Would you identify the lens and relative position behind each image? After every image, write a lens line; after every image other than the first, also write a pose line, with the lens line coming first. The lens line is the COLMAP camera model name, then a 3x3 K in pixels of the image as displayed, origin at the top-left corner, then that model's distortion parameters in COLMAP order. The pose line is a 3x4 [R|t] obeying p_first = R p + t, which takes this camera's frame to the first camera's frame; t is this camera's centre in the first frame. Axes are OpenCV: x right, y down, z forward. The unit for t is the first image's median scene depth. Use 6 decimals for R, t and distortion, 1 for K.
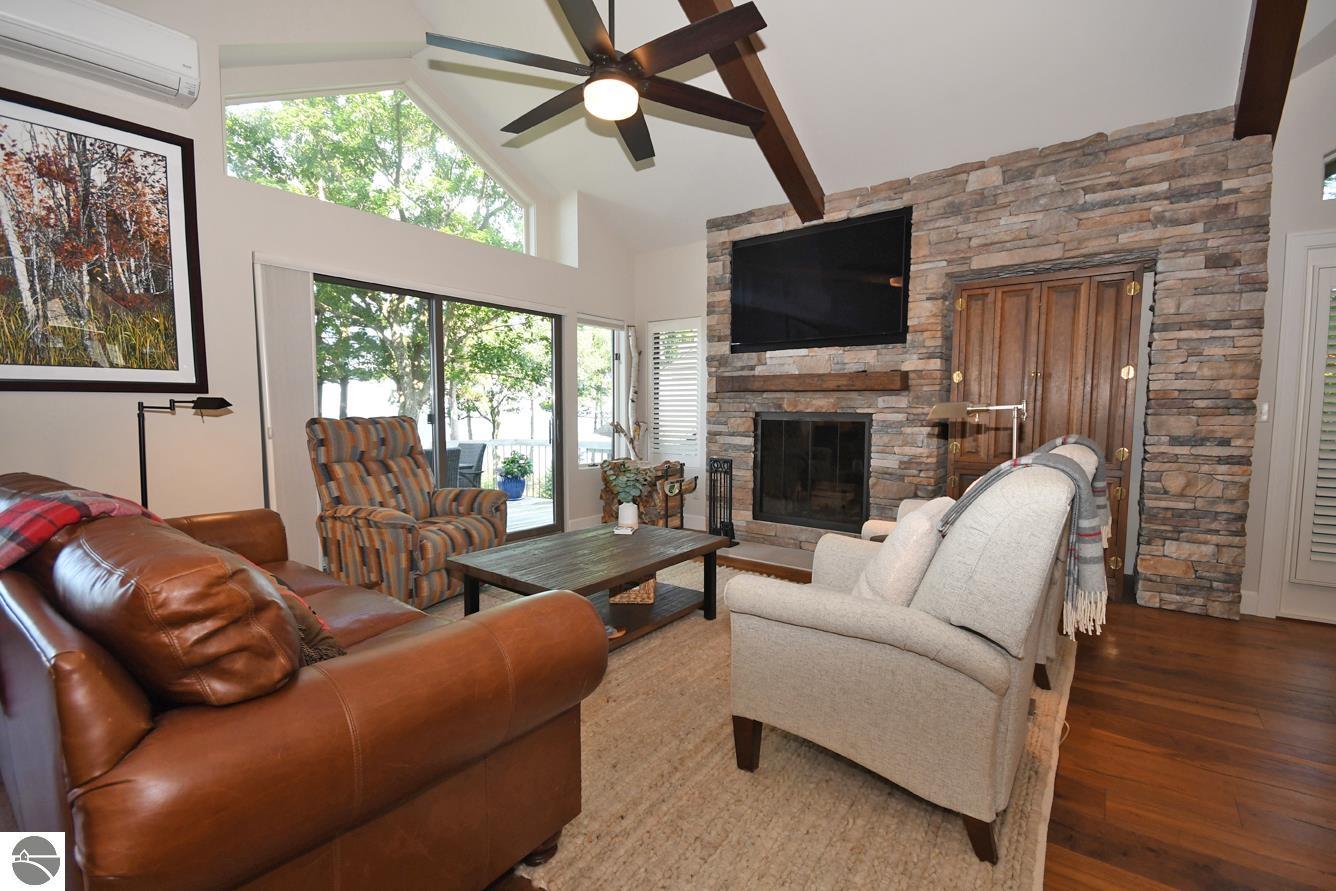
lens RADIAL K [[592.7, 0, 669.8], [0, 592.7, 451.7], [0, 0, 1]] dist [-0.002159, -0.001418]
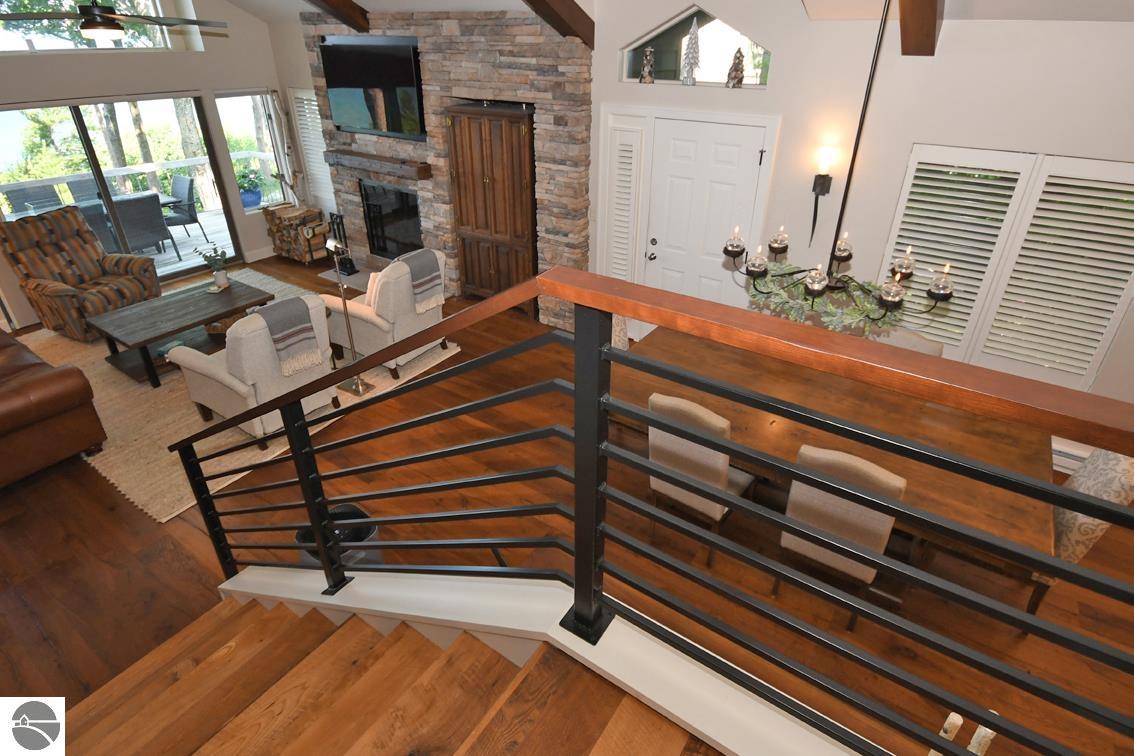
lens RADIAL K [[594.9, 0, 569.8], [0, 594.9, 345.2], [0, 0, 1]] dist [0.002073, -0.000926]
pose [[0.998543, -0.022140, 0.049204, 0.758407], [0.000713, 0.917268, 0.398270, -0.353385], [-0.053950, -0.397655, 0.915948, -0.590574]]
